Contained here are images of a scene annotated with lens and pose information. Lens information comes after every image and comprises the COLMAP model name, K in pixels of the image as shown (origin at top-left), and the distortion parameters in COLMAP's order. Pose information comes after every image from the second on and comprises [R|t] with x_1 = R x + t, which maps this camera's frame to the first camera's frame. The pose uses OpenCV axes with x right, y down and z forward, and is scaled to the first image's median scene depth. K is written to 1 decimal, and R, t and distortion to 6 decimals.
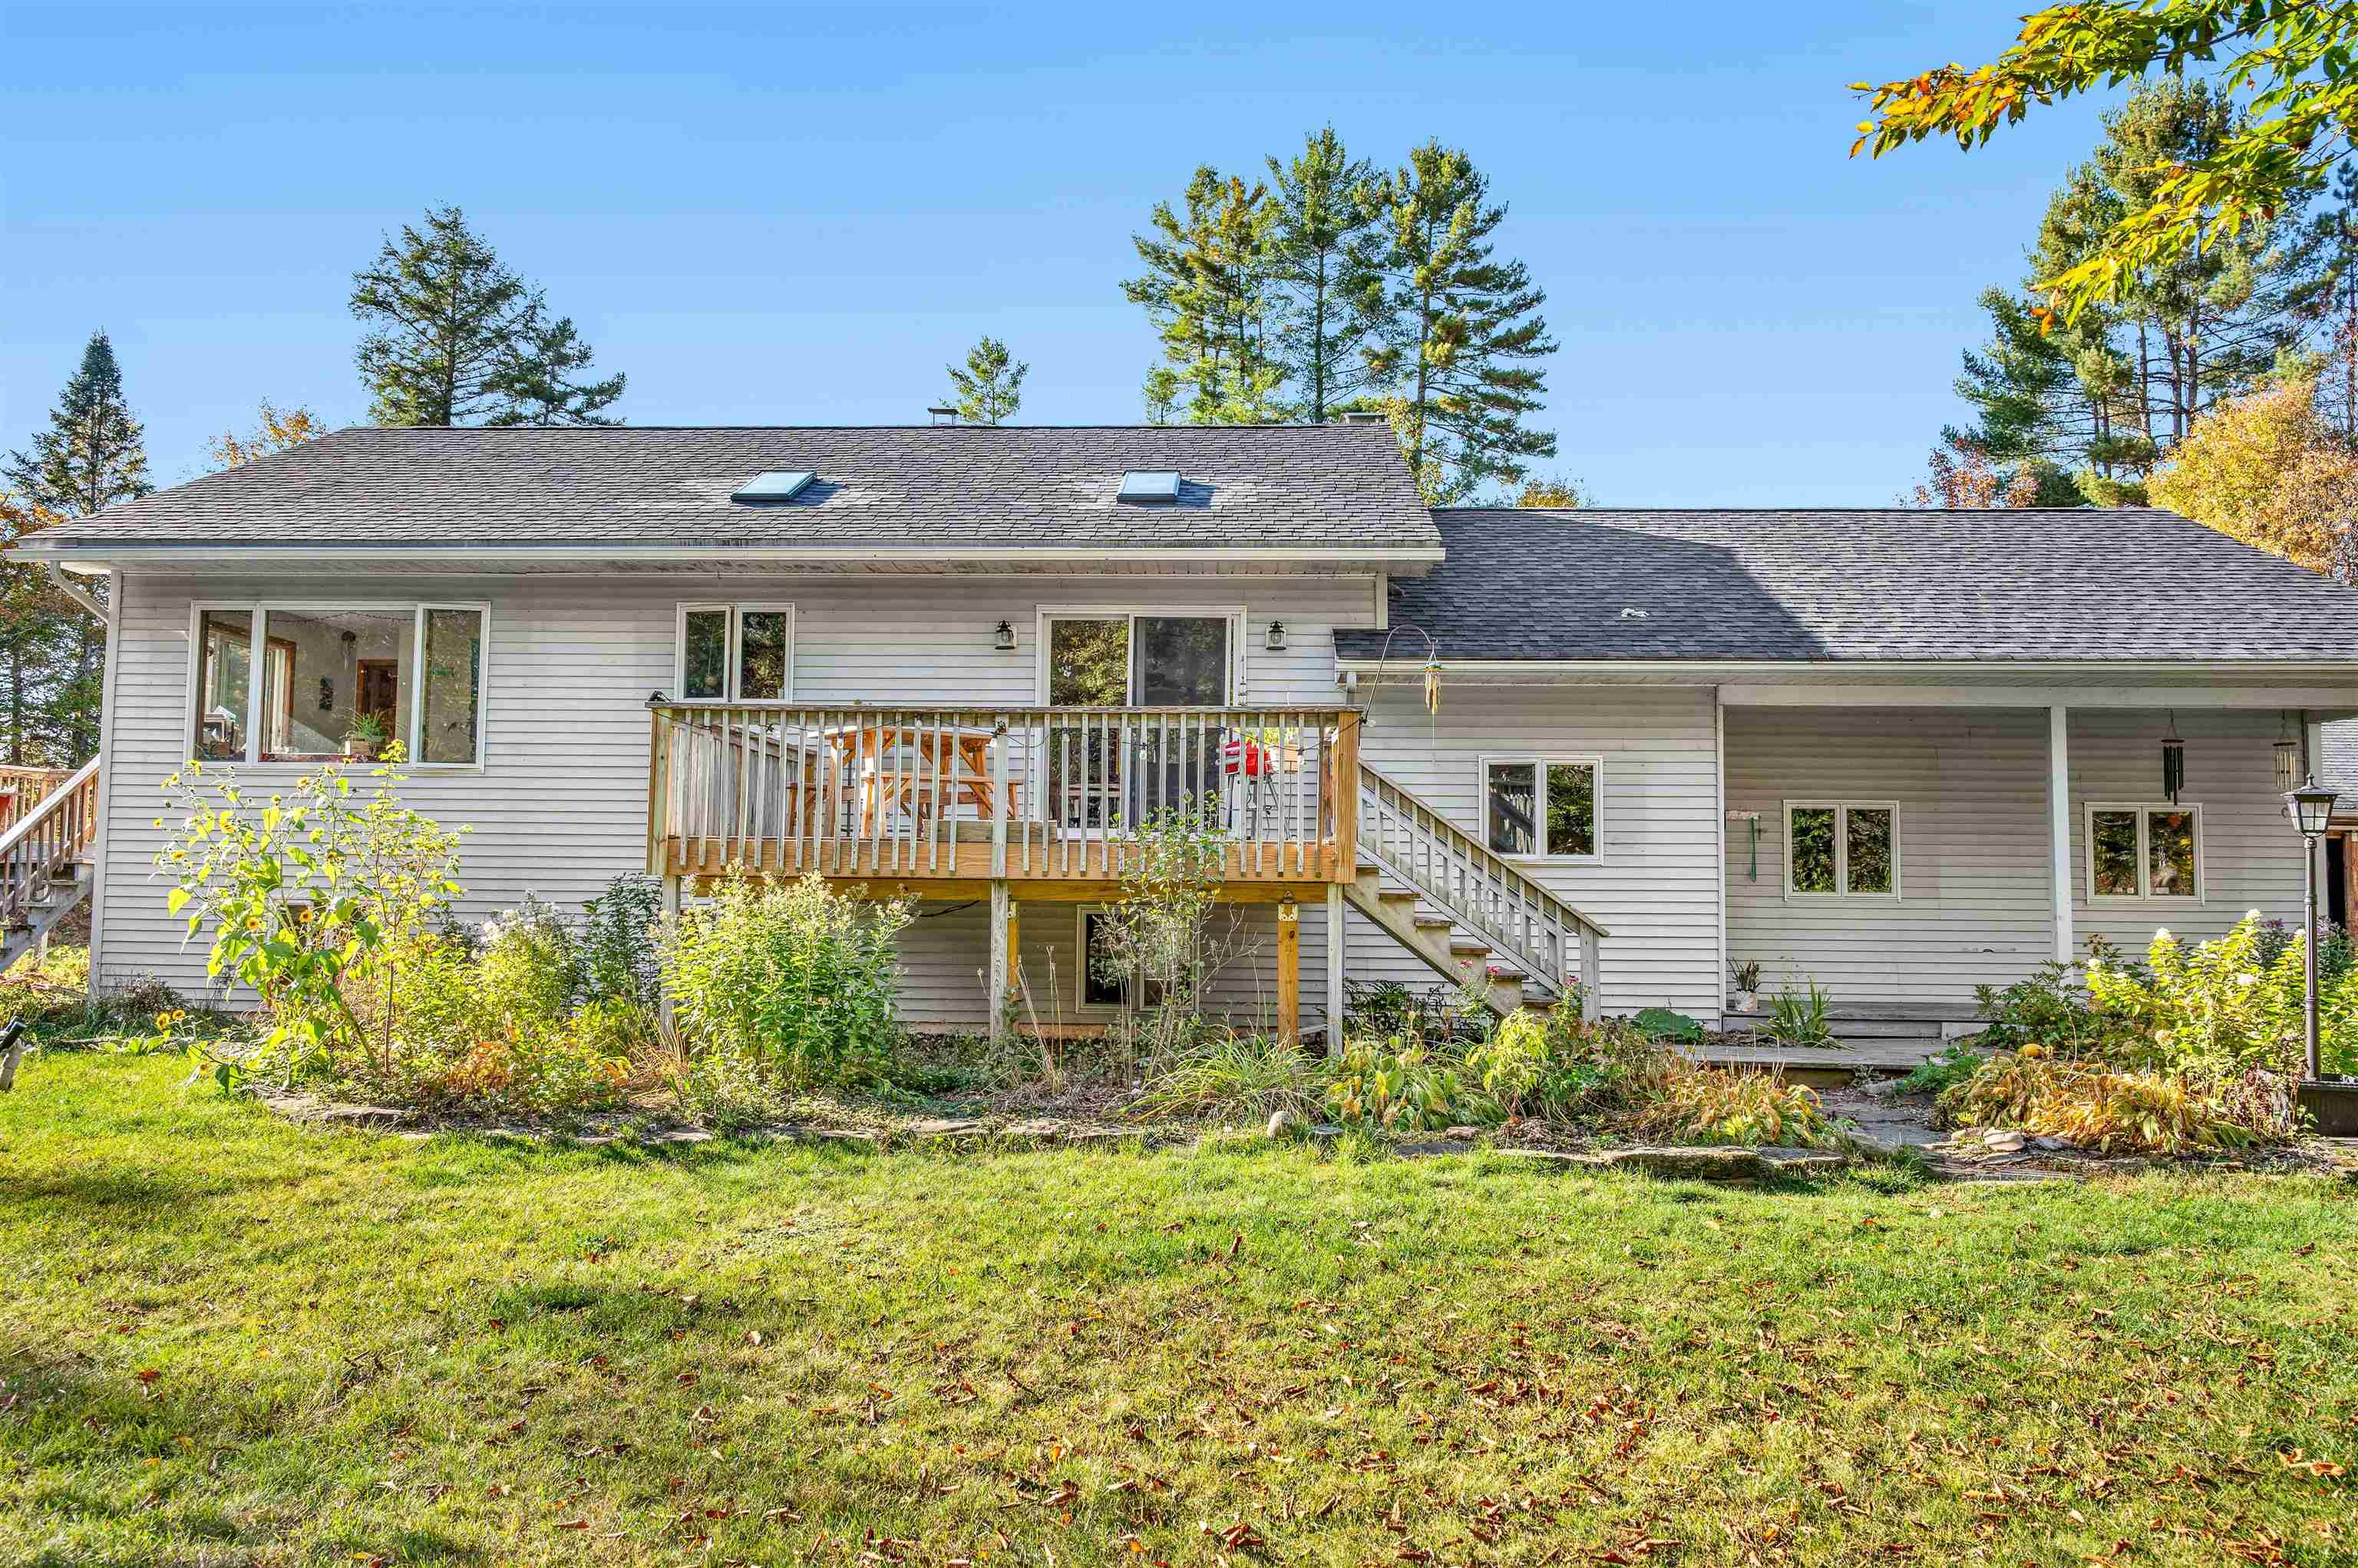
lens RADIAL K [[1546.9, 0, 1188.7], [0, 1546.9, 812.6], [0, 0, 1]] dist [0.000894, 0.000262]
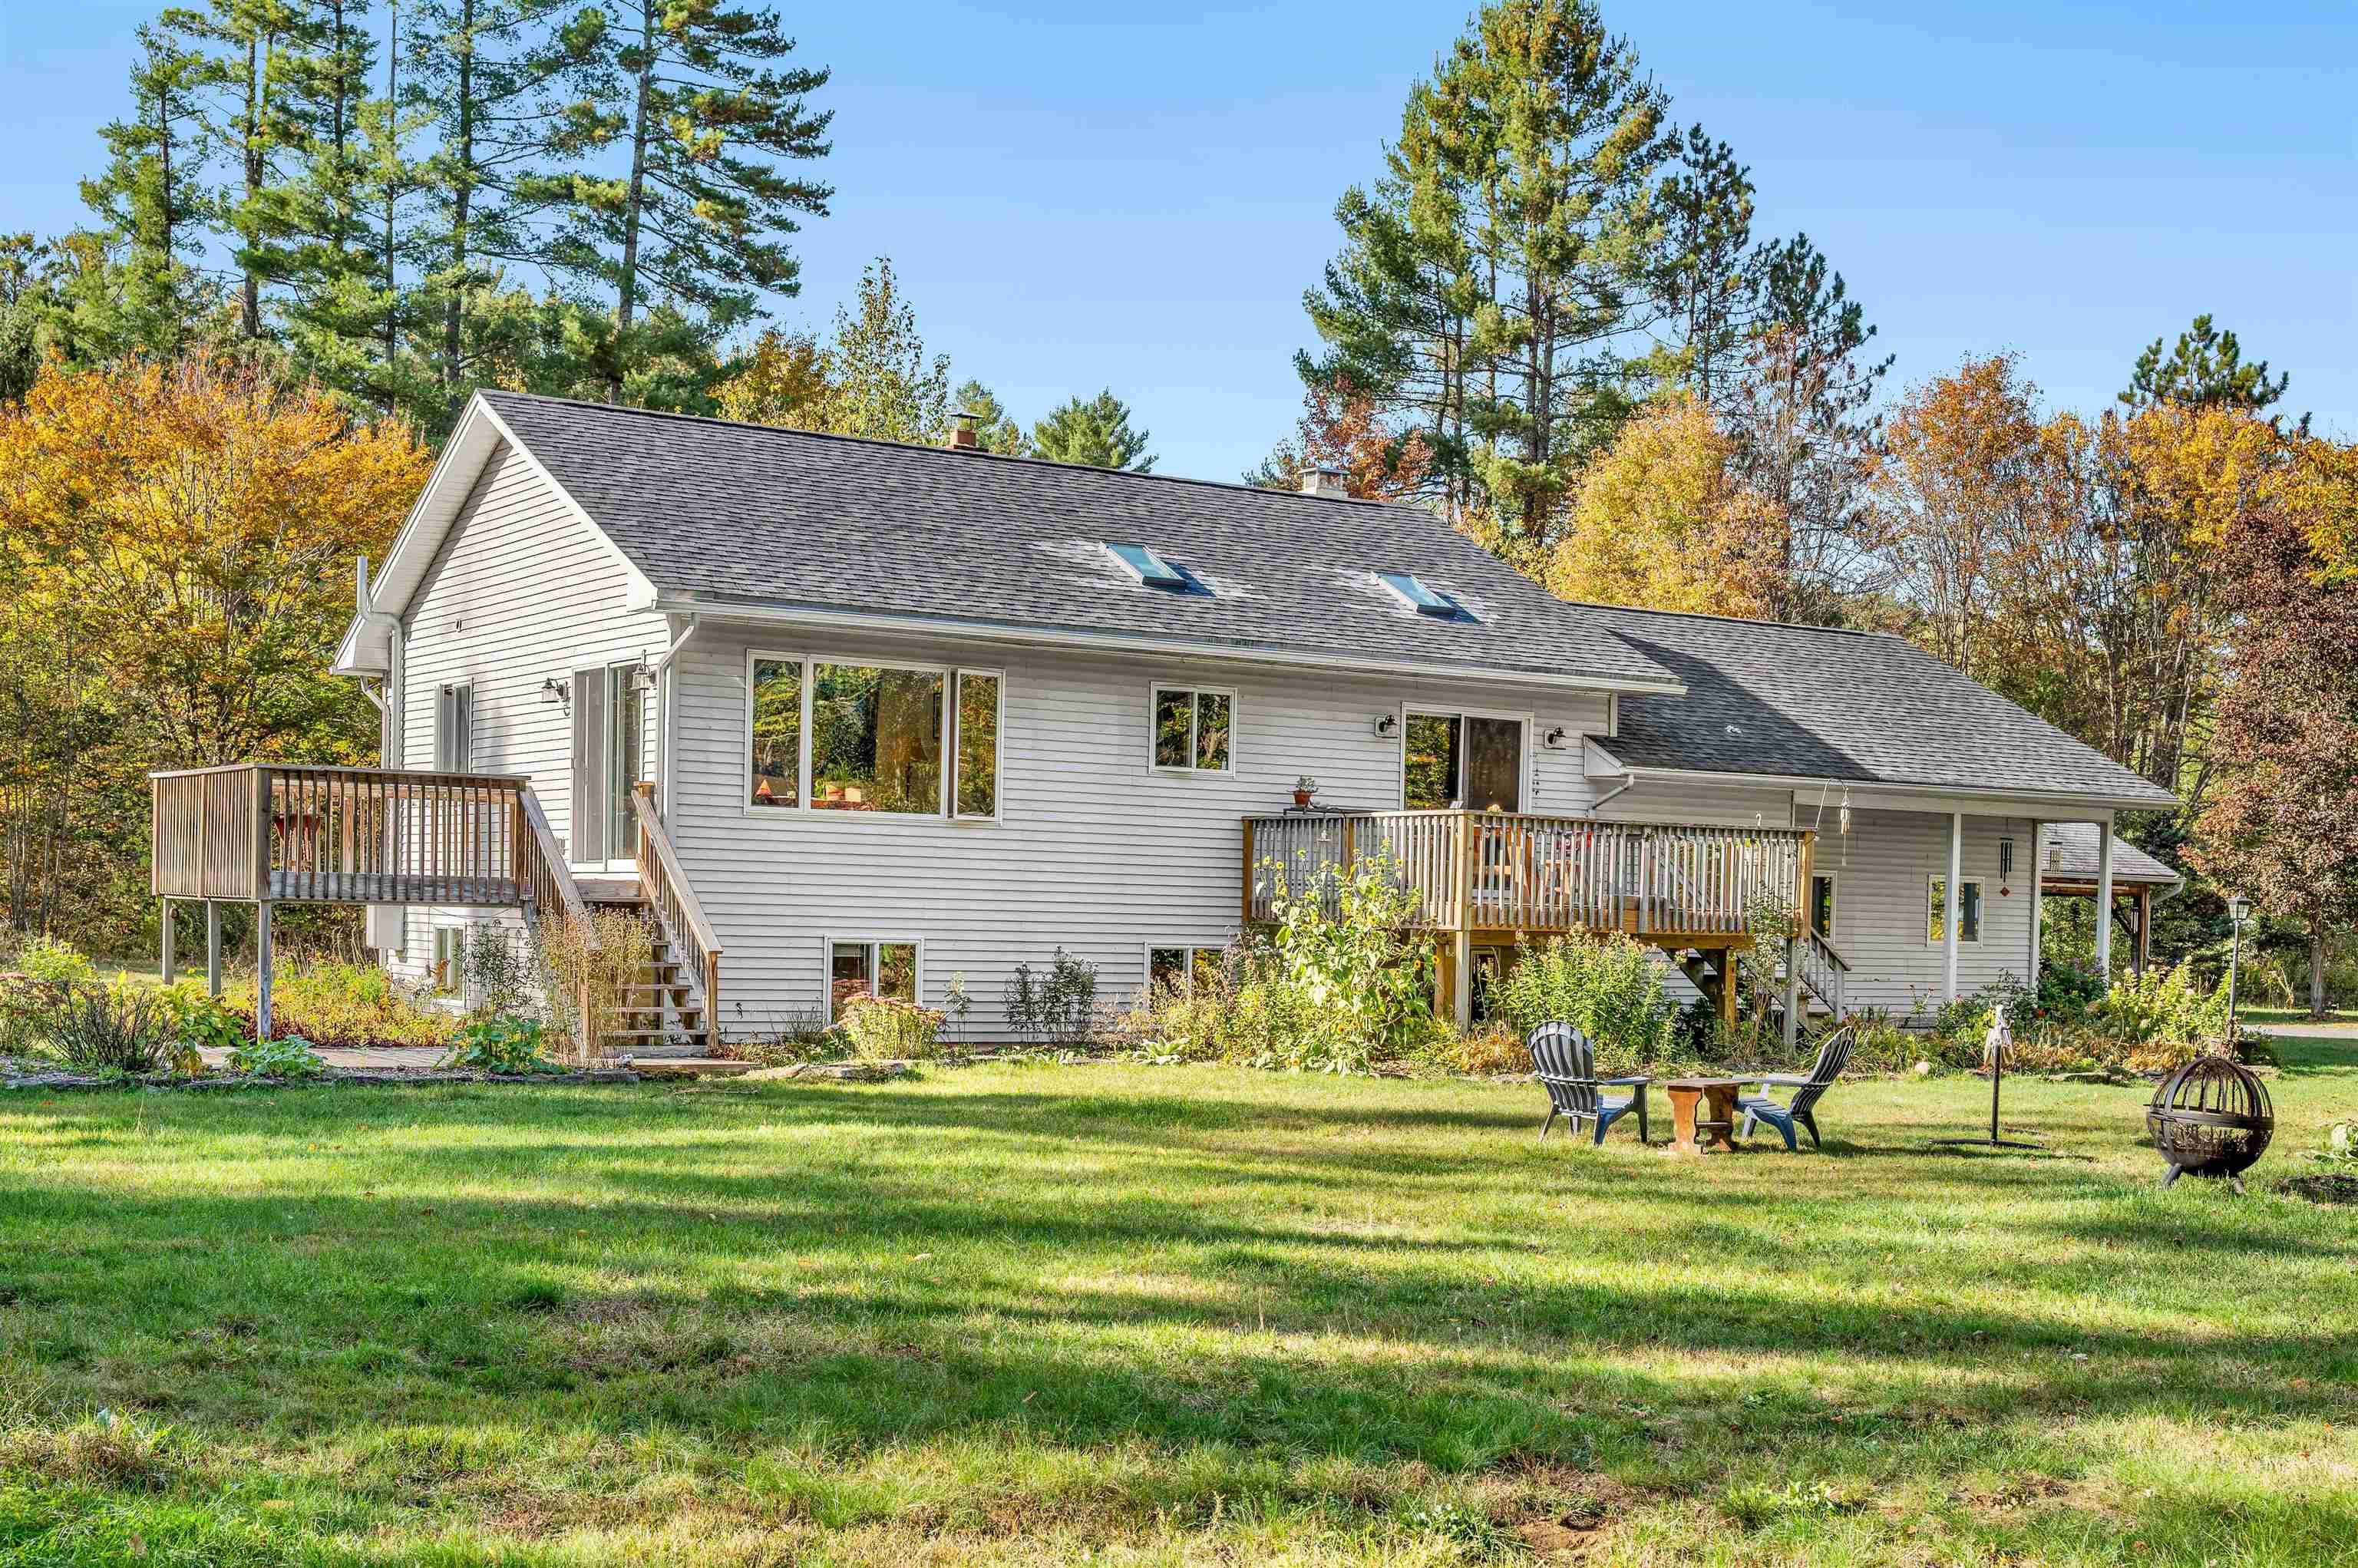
lens RADIAL K [[2781.8, 0, 1170.4], [0, 2781.8, 1001.1], [0, 0, 1]] dist [-0.001431, -0.005316]
pose [[0.821374, -0.005233, 0.570366, -0.440245], [-0.045987, 0.996095, 0.075364, -0.016815], [-0.568533, -0.088131, 0.817926, -0.206045]]
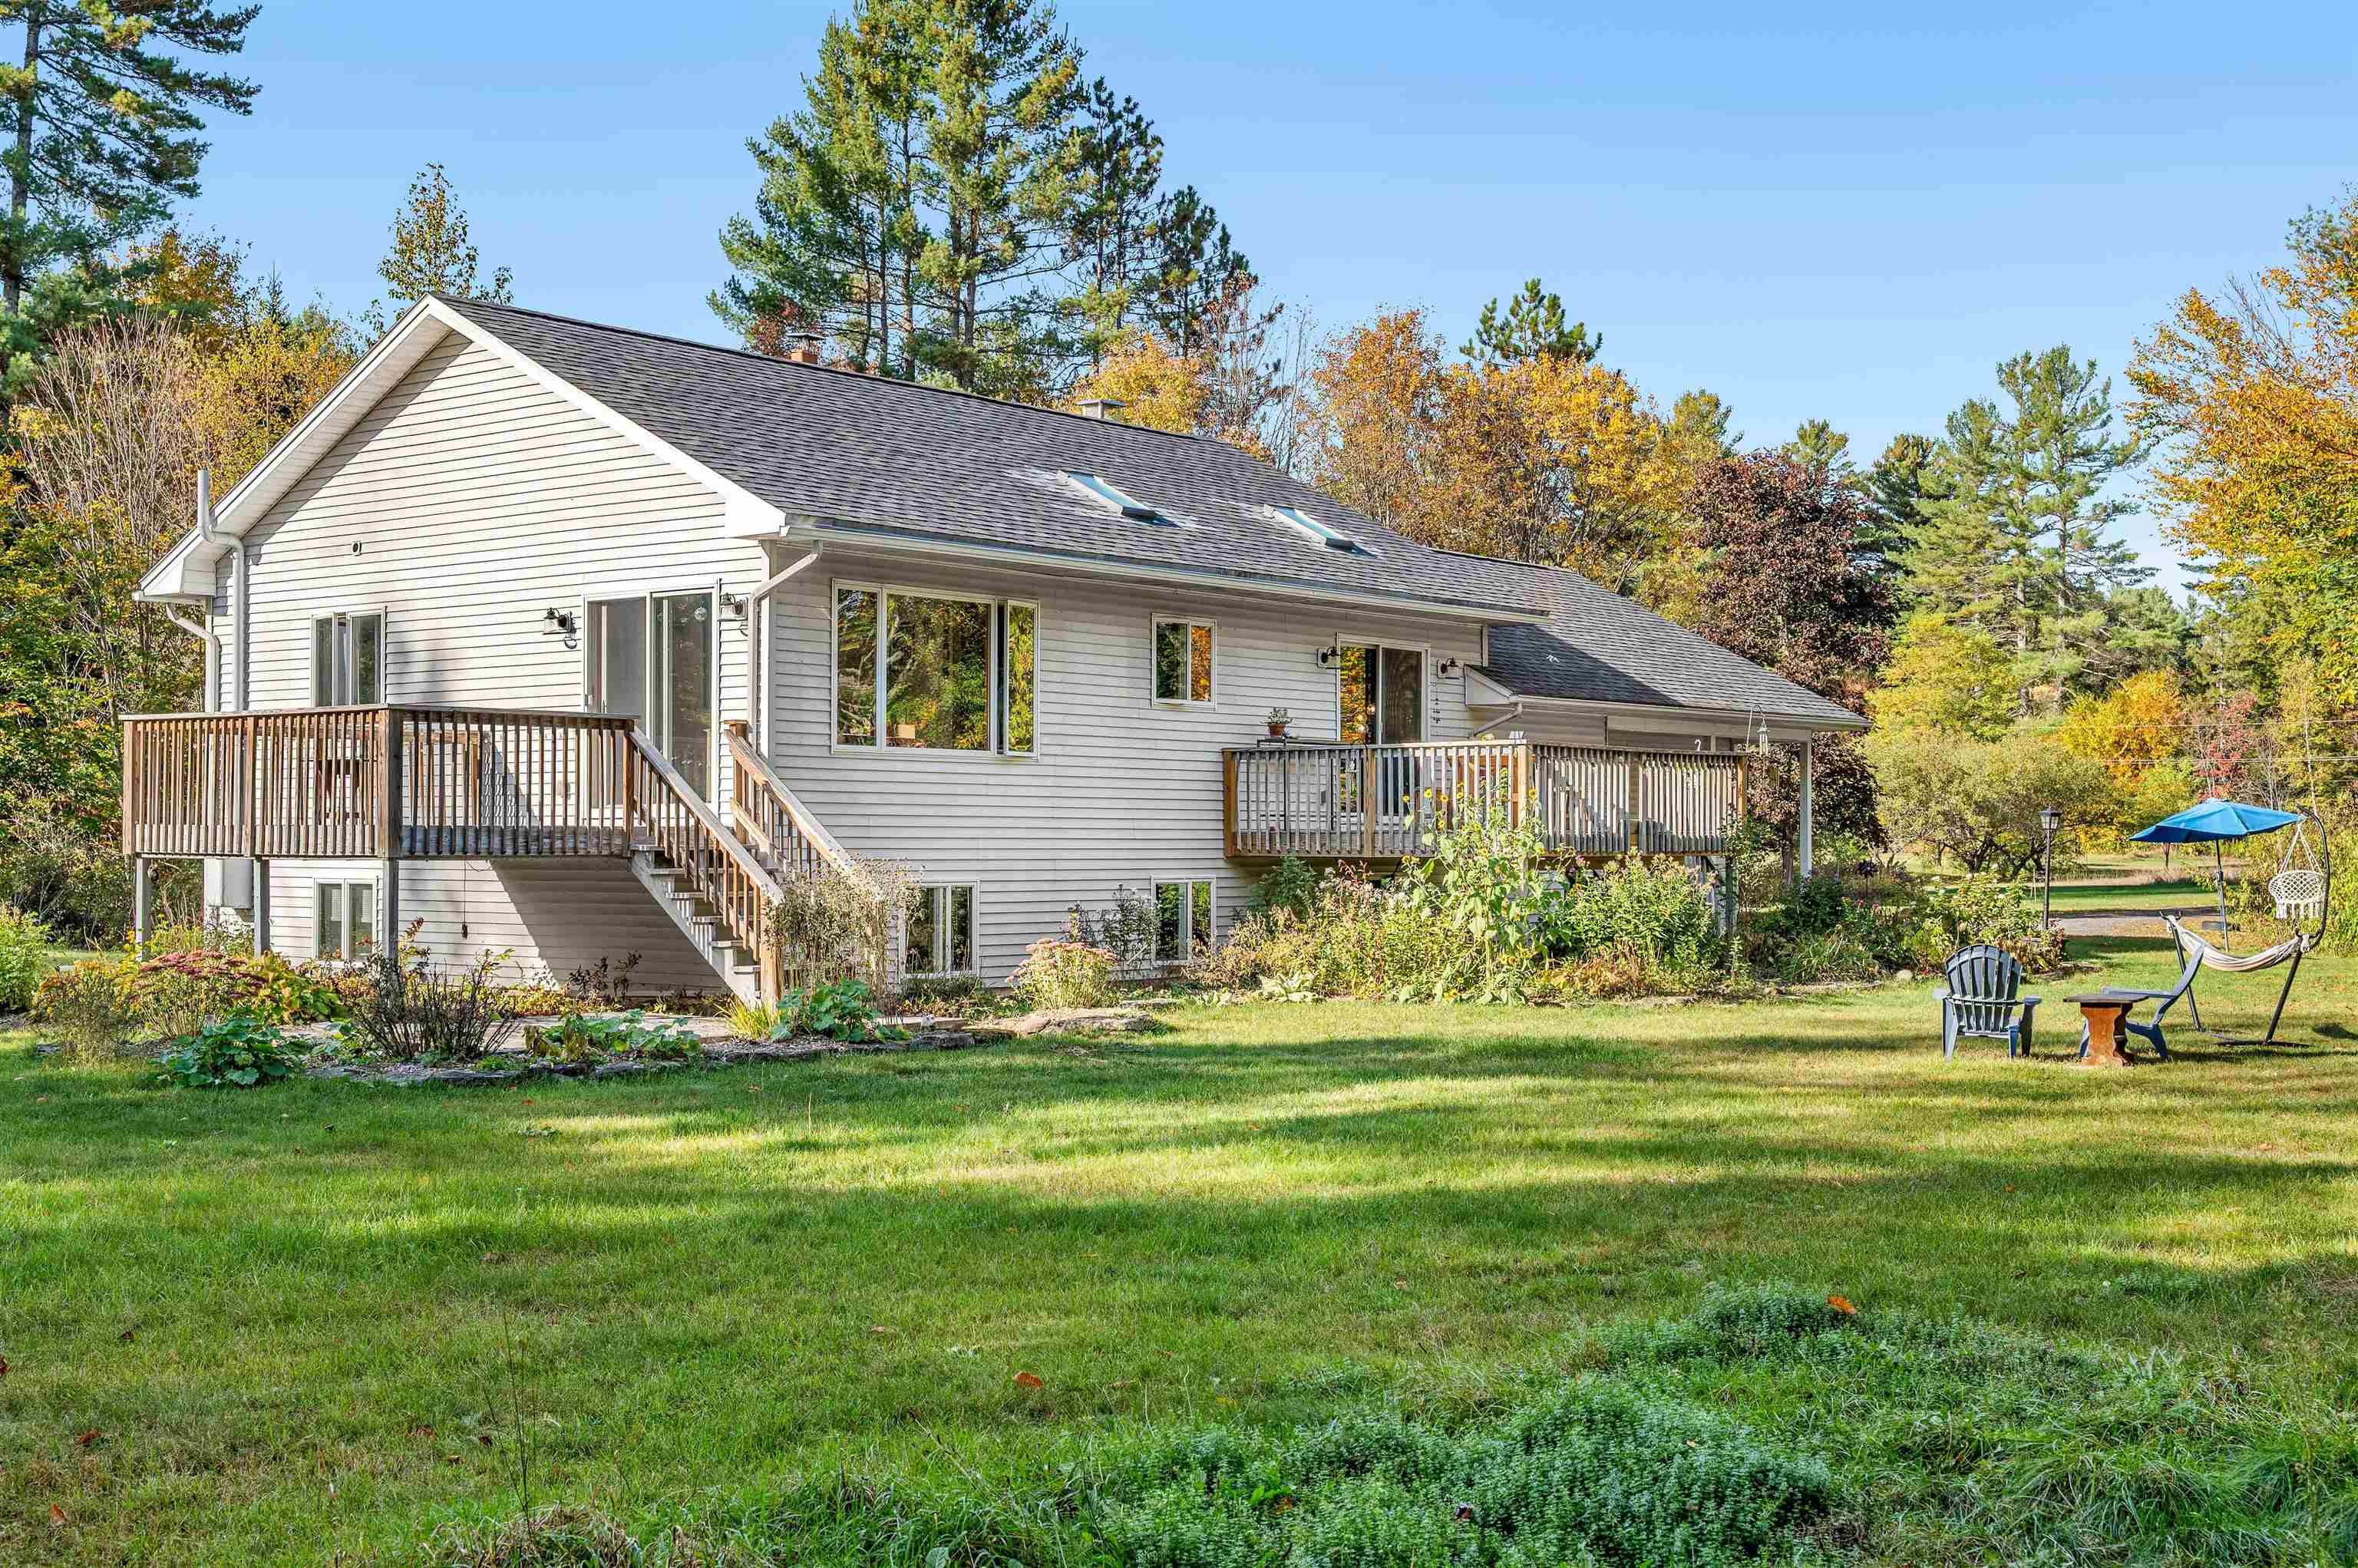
lens RADIAL K [[2734.9, 0, 1179.0], [0, 2734.9, 784.0], [0, 0, 1]] dist [0.001598, -0.025694]
pose [[0.597415, 0.010395, 0.801865, -0.565142], [-0.035211, 0.999292, 0.013279, -0.011632], [-0.801159, -0.036168, 0.597358, -0.058698]]
